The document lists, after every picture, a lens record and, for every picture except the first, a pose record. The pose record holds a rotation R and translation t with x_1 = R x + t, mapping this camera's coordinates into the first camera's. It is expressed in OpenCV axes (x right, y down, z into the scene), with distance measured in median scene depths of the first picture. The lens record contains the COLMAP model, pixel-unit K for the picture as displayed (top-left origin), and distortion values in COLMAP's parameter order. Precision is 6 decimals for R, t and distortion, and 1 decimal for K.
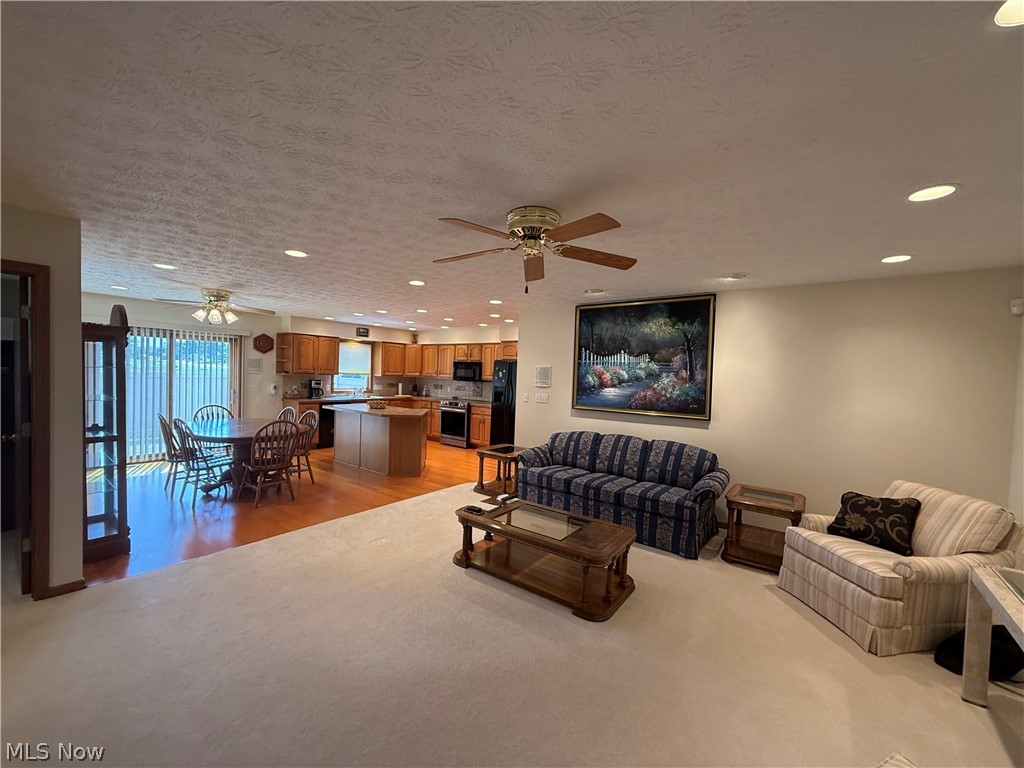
lens RADIAL K [[409.3, 0, 512.1], [0, 409.3, 385.6], [0, 0, 1]] dist [0.000507, -0.000216]
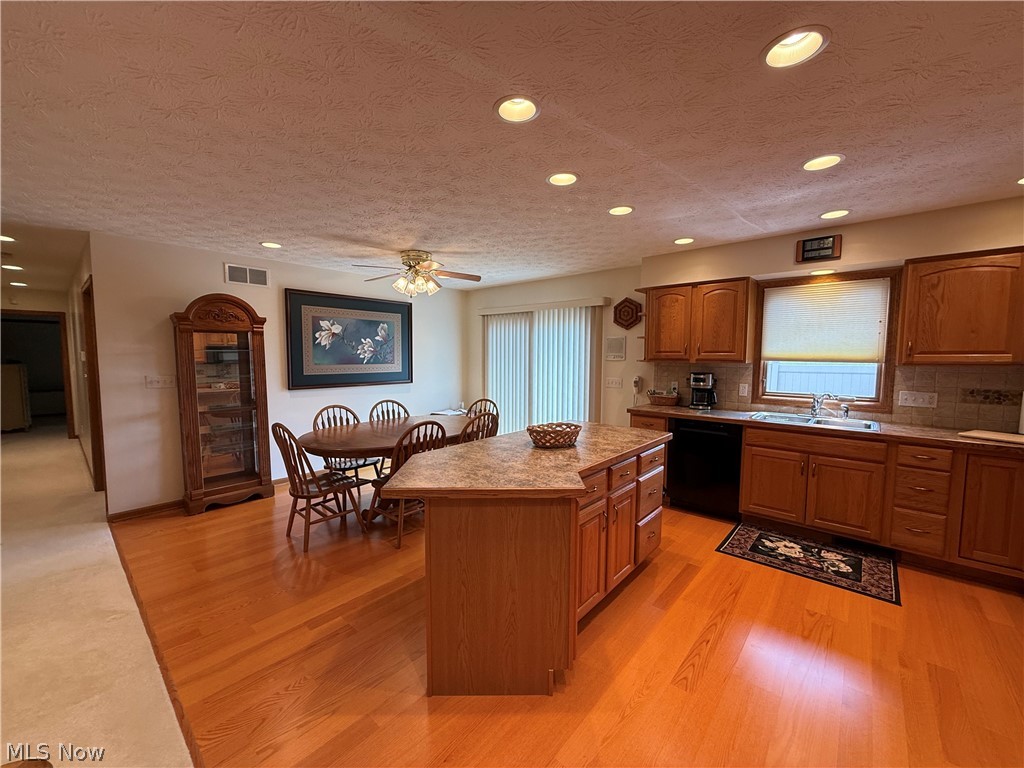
lens RADIAL K [[409.3, 0, 508.7], [0, 409.3, 385.1], [0, 0, 1]] dist [0.000507, -0.000216]
pose [[-0.074237, 0.041987, -0.996356, 0.043948], [-0.035984, 0.998350, 0.044752, -0.013541], [0.996591, 0.039175, -0.072603, 0.868939]]
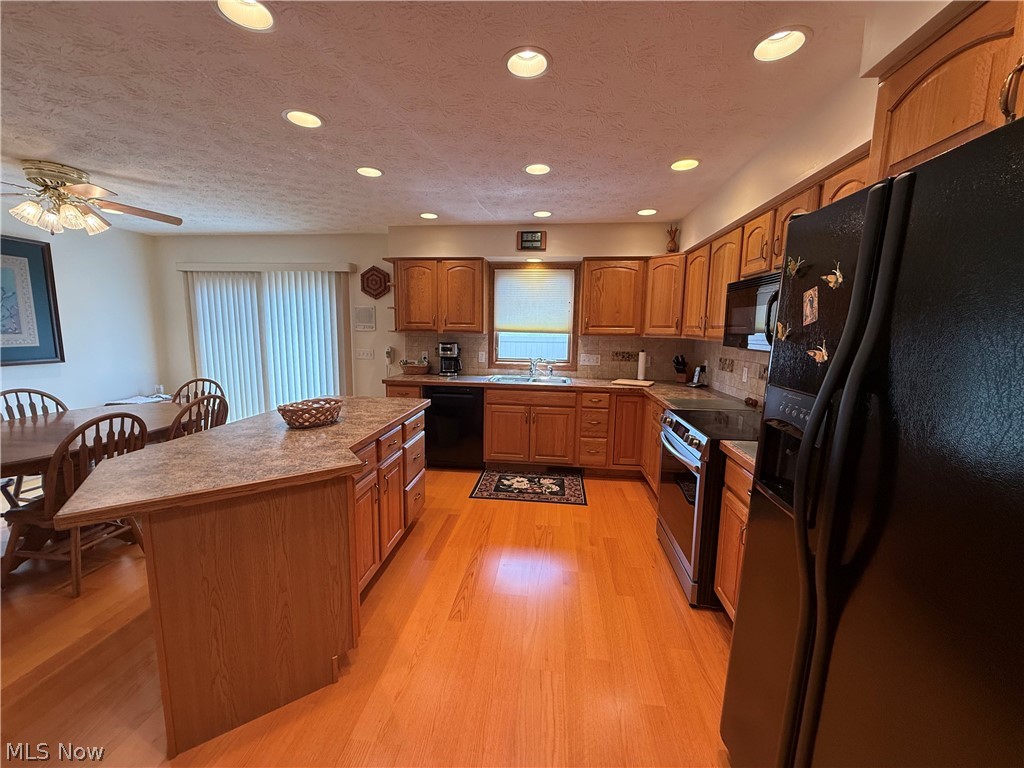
lens RADIAL K [[409.3, 0, 509.3], [0, 409.3, 385.3], [0, 0, 1]] dist [0.000507, -0.000216]
pose [[0.514066, 0.094684, -0.852508, 0.040331], [-0.025239, 0.995128, 0.095305, -0.011870], [0.857379, -0.027477, 0.513952, 0.853073]]
